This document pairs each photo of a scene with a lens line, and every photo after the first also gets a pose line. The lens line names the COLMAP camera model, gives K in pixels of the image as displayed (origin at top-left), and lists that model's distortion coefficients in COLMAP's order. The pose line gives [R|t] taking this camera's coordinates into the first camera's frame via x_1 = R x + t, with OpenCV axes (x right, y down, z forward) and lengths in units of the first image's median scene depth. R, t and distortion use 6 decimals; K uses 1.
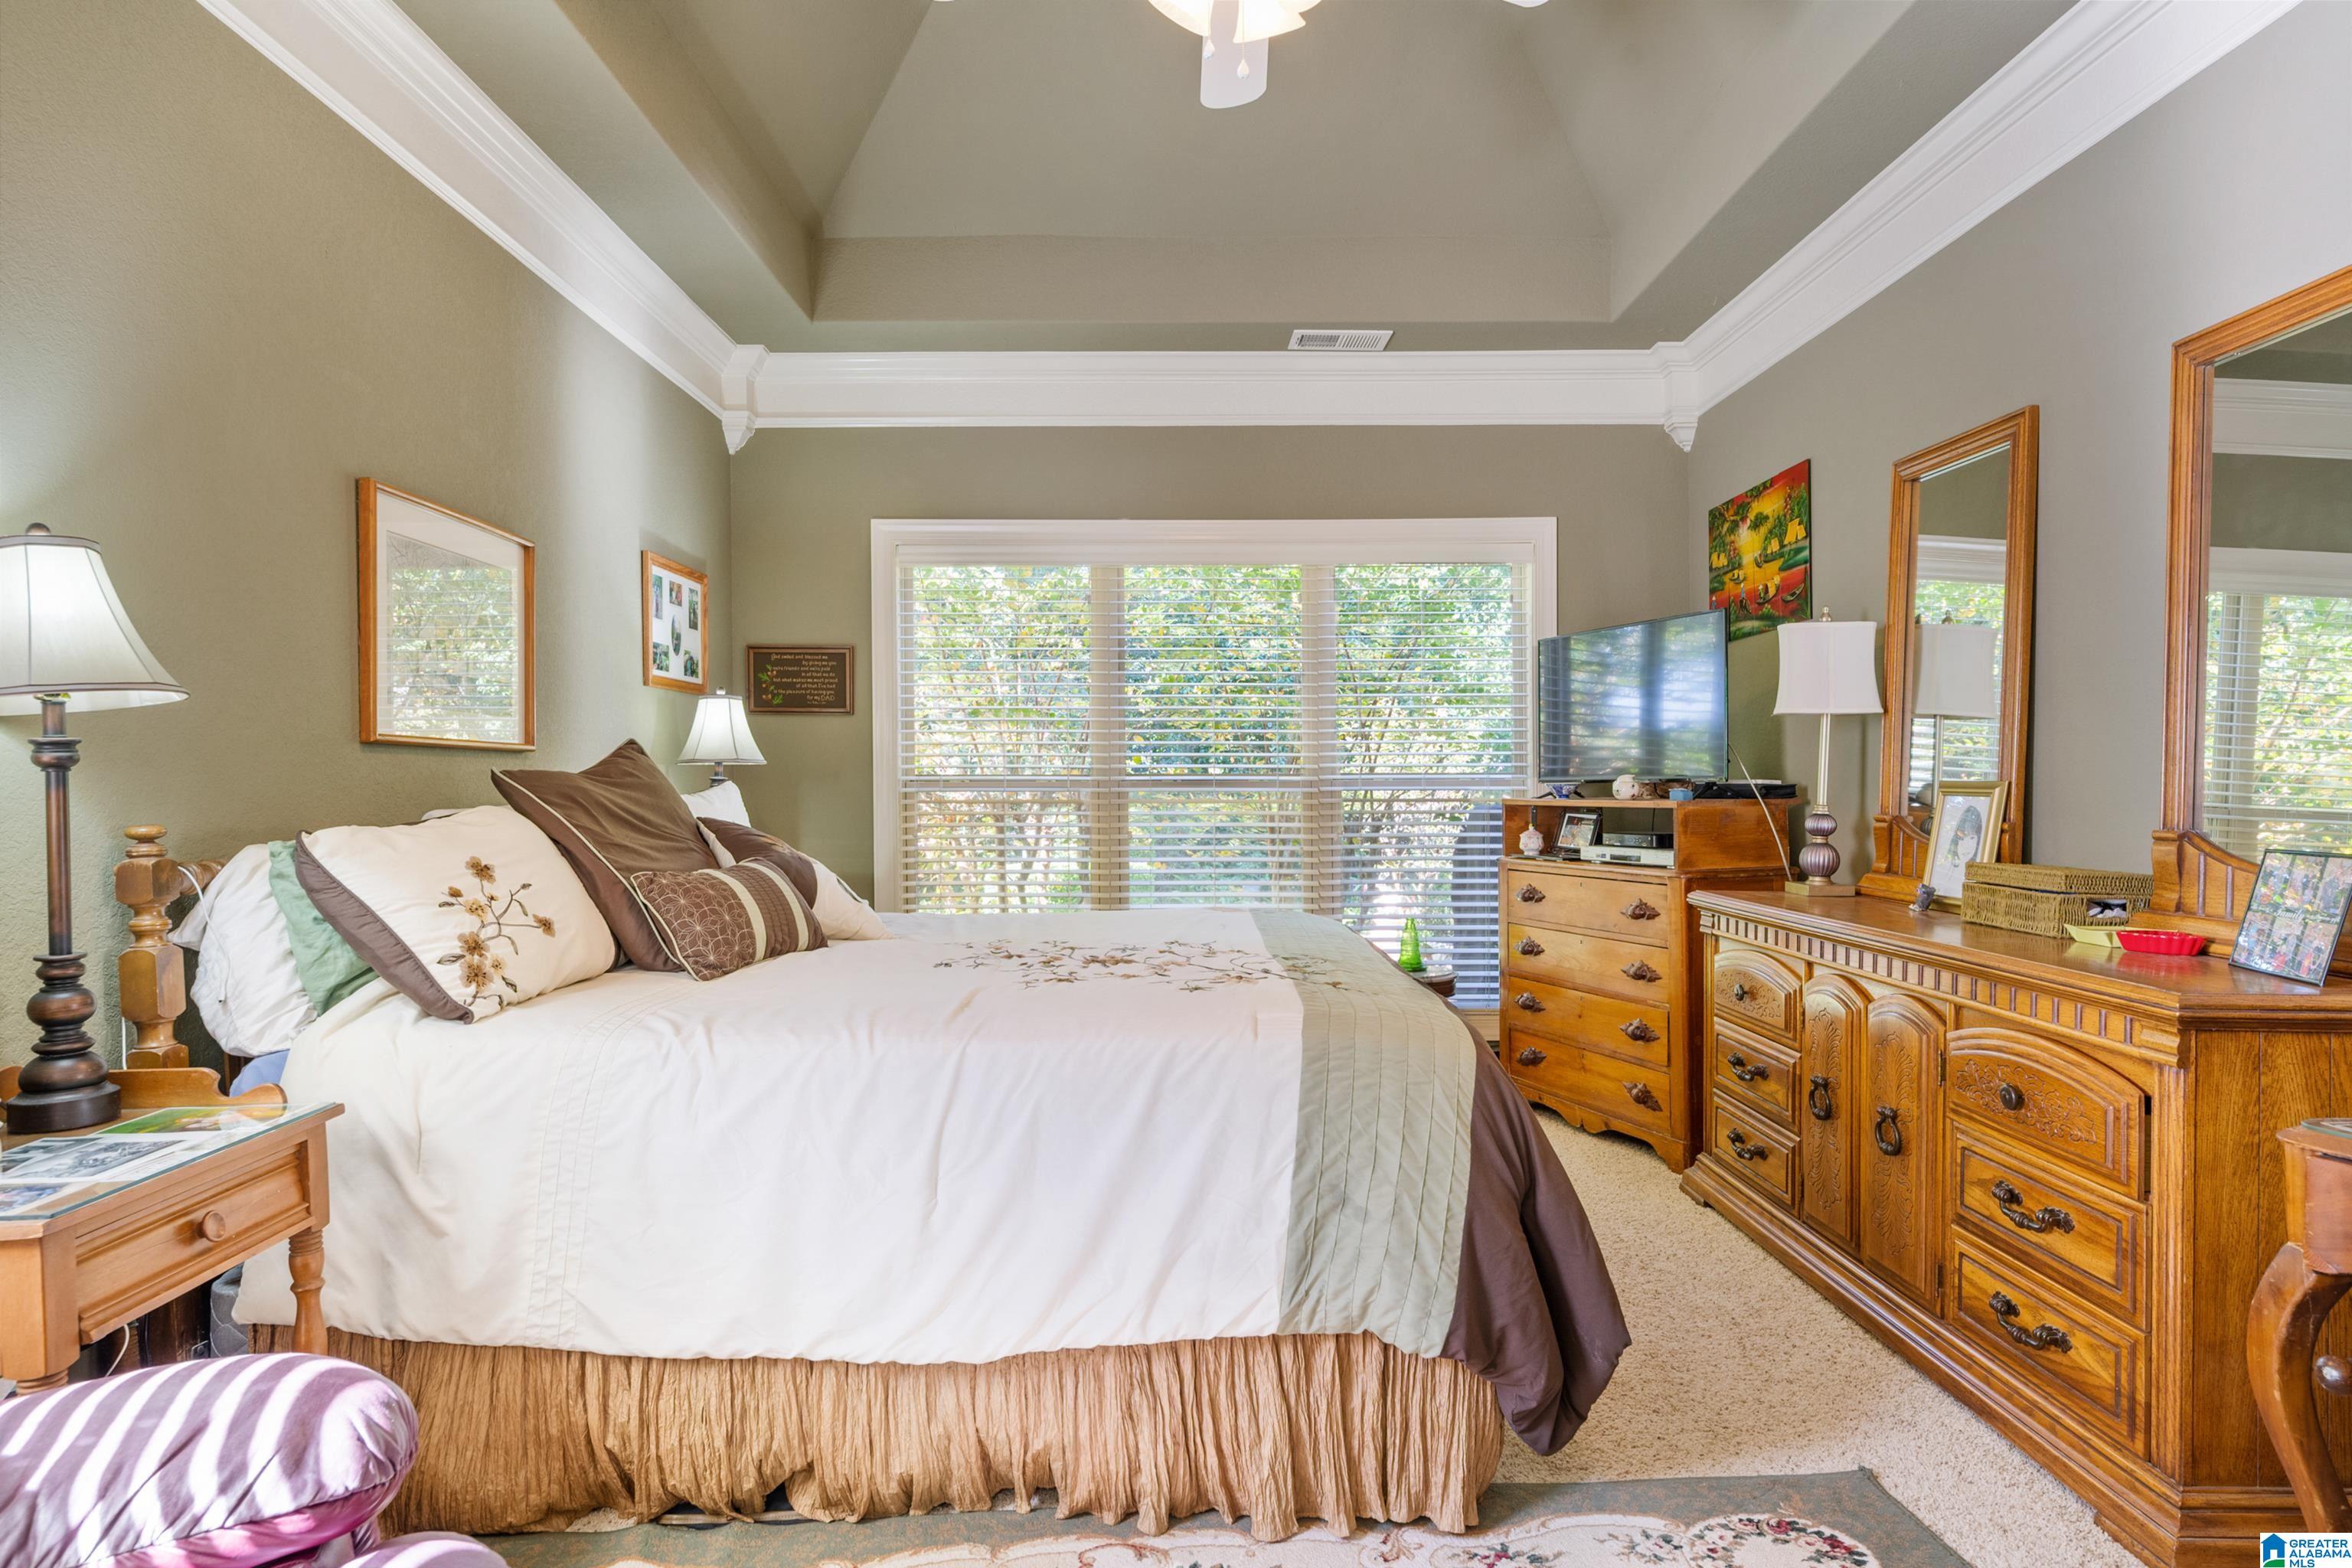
lens RADIAL K [[1352.5, 0, 1182.1], [0, 1352.5, 788.9], [0, 0, 1]] dist [-0.001862, 0.005037]
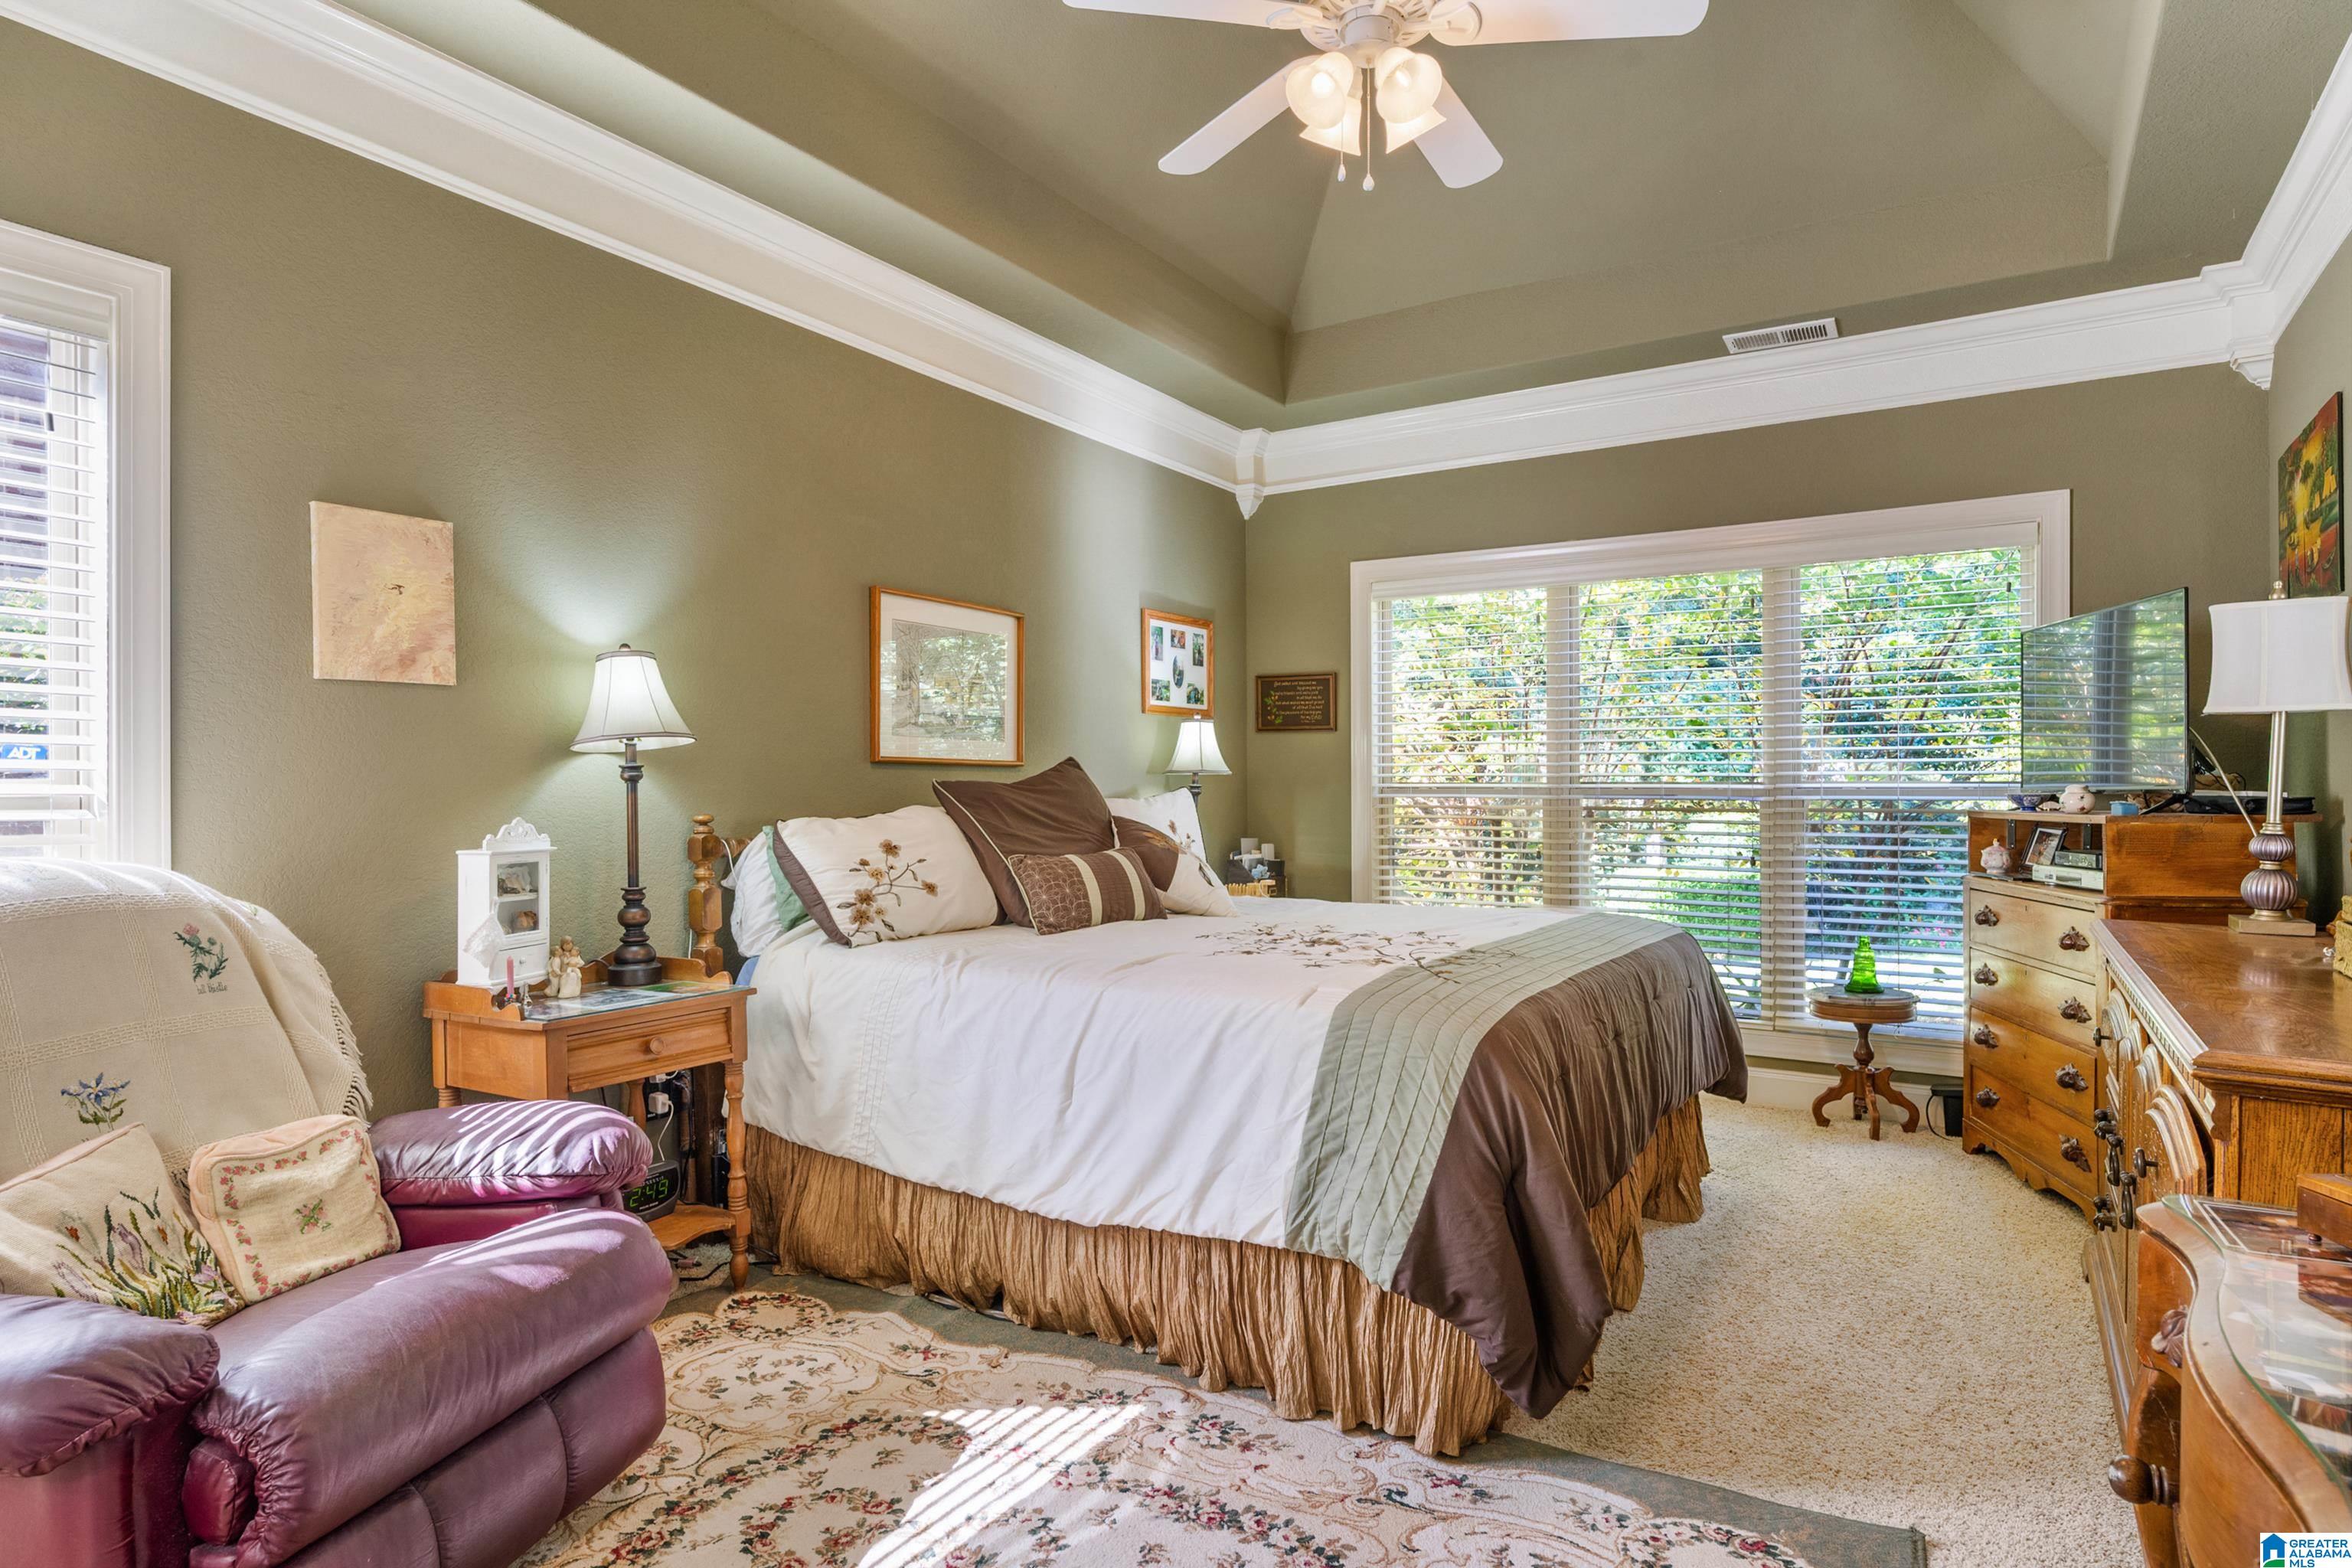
lens RADIAL K [[1292.0, 0, 1180.5], [0, 1292.0, 789.6], [0, 0, 1]] dist [-0.003408, 0.000034]
pose [[0.841656, 0.004805, -0.539993, 0.589131], [-0.006050, 0.999982, -0.000532, -0.006988], [0.539980, 0.003715, 0.841670, -0.027147]]
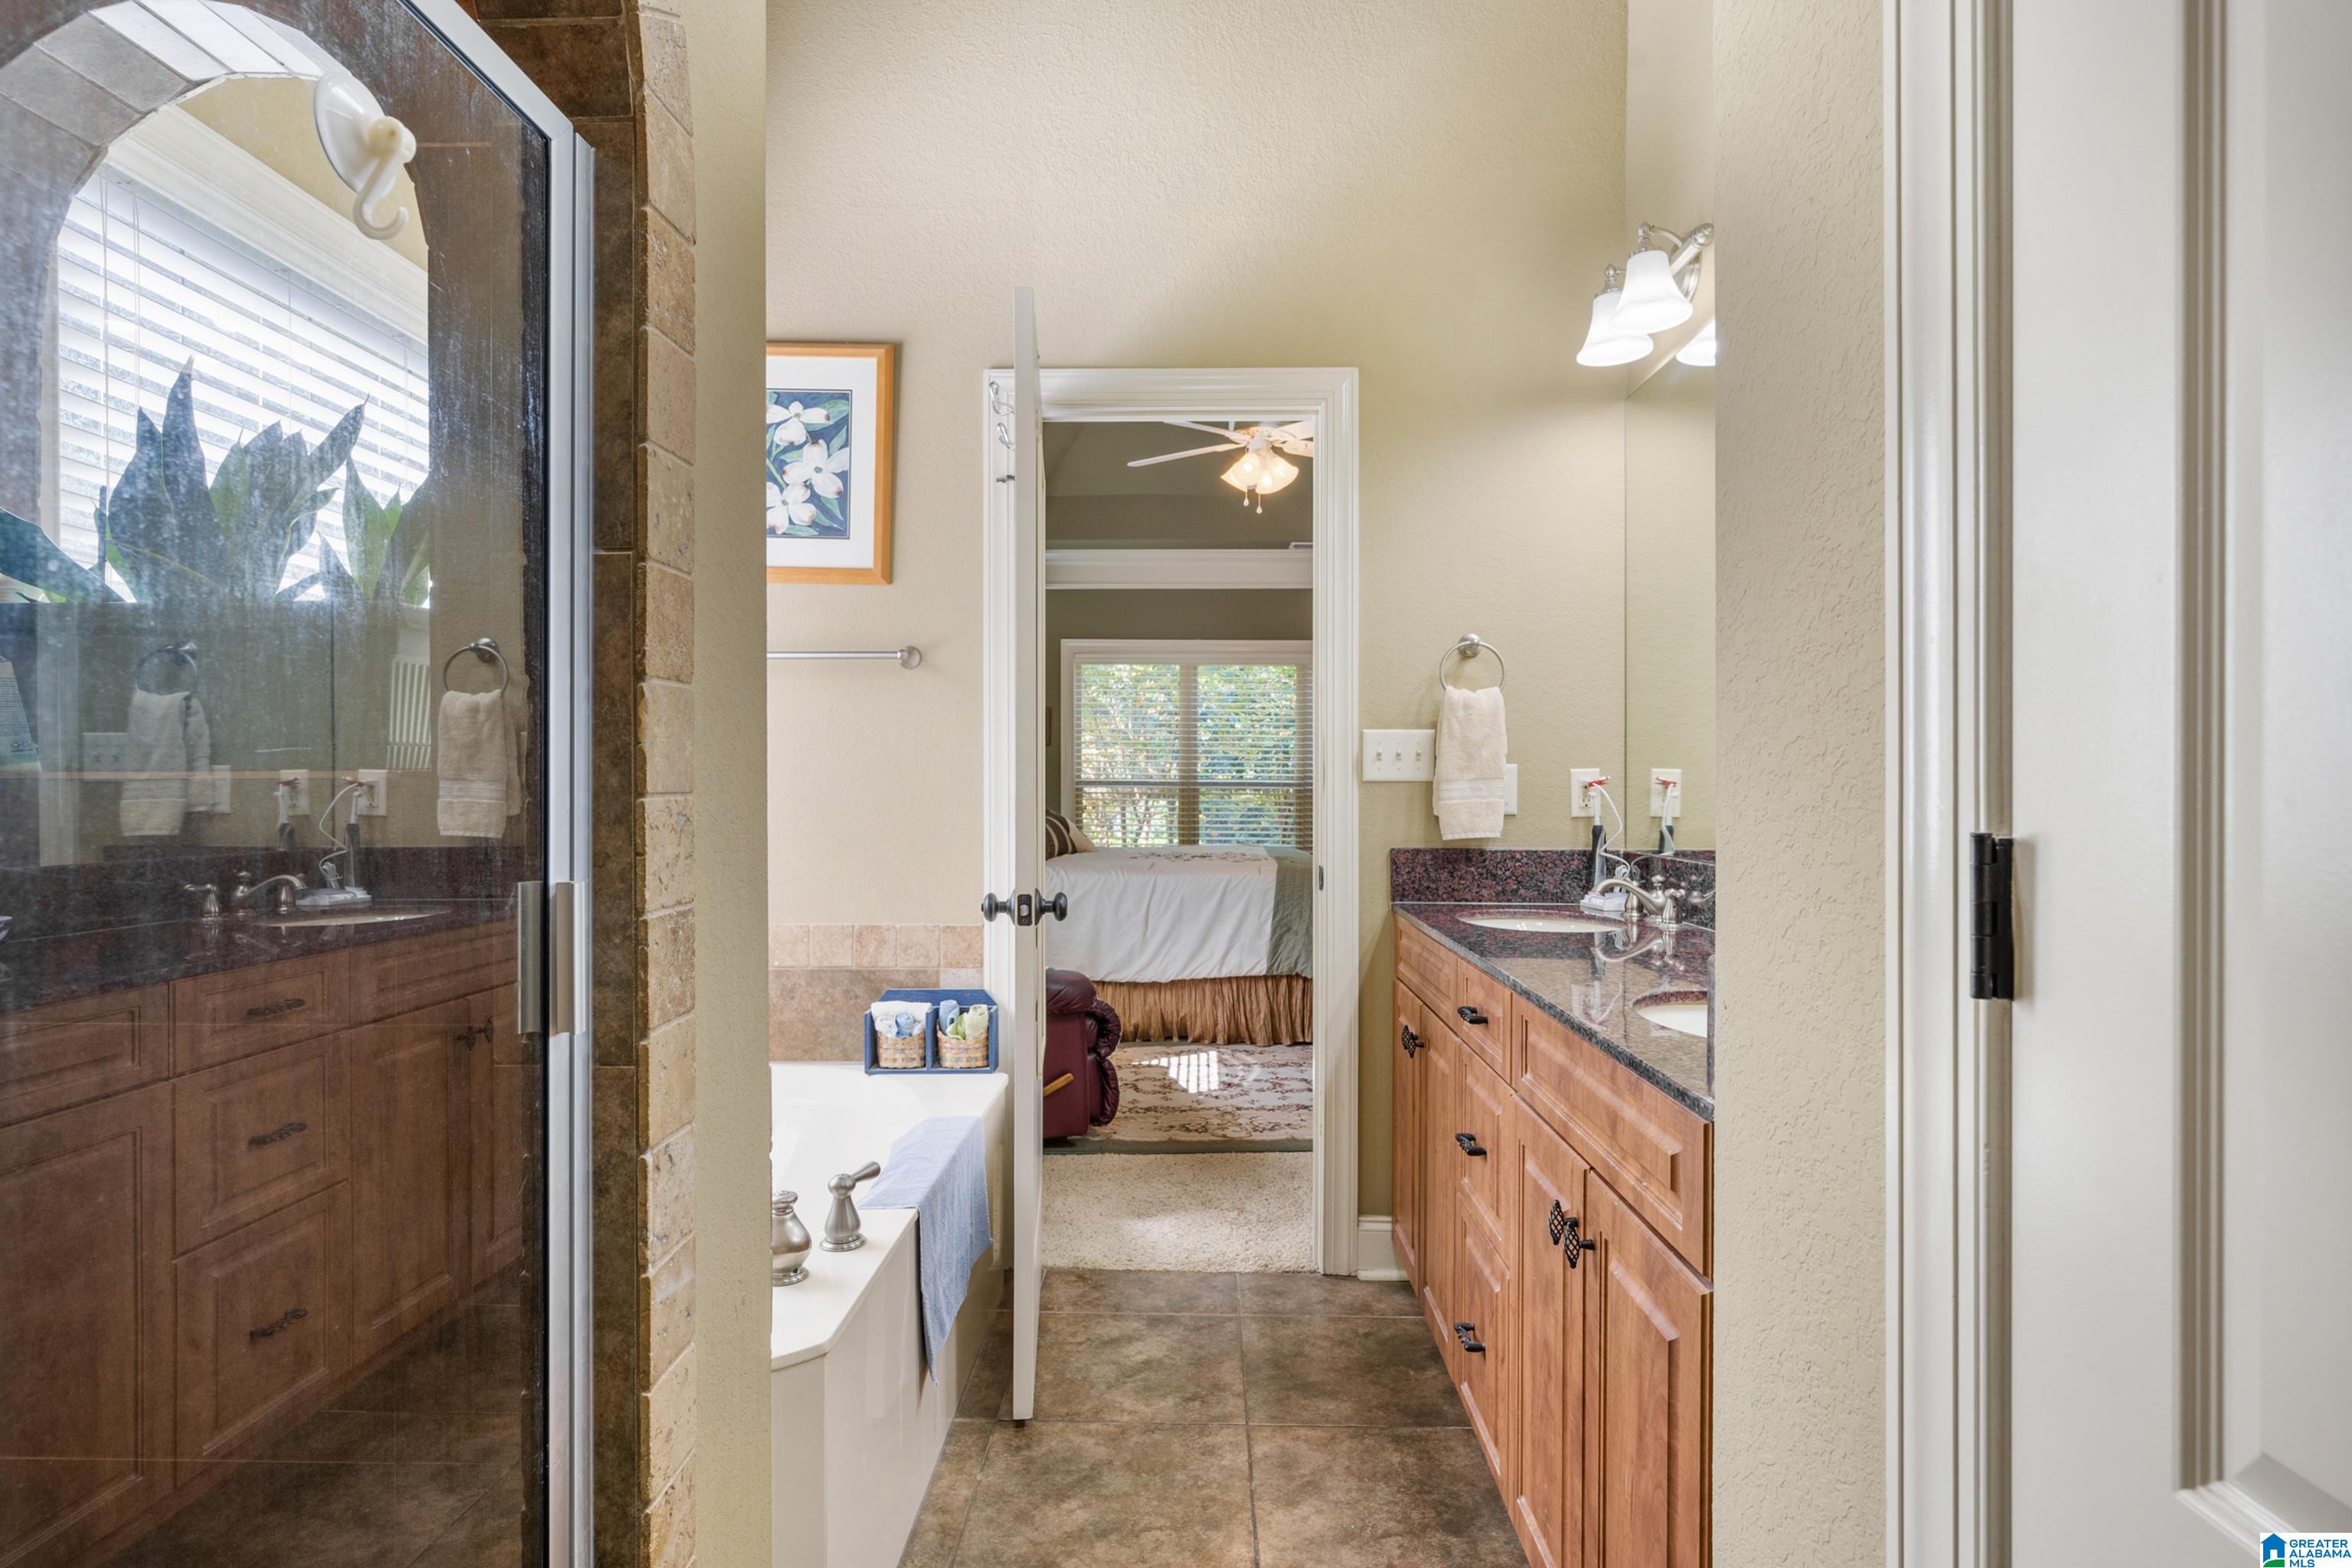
lens RADIAL K [[1221.5, 0, 1173.9], [0, 1221.5, 784.8], [0, 0, 1]] dist [-0.000915, 0.000060]
pose [[0.999273, 0.006701, -0.037542, -0.029915], [-0.006857, 0.999968, -0.004027, 0.010148], [0.037514, 0.004281, 0.999287, -1.554540]]
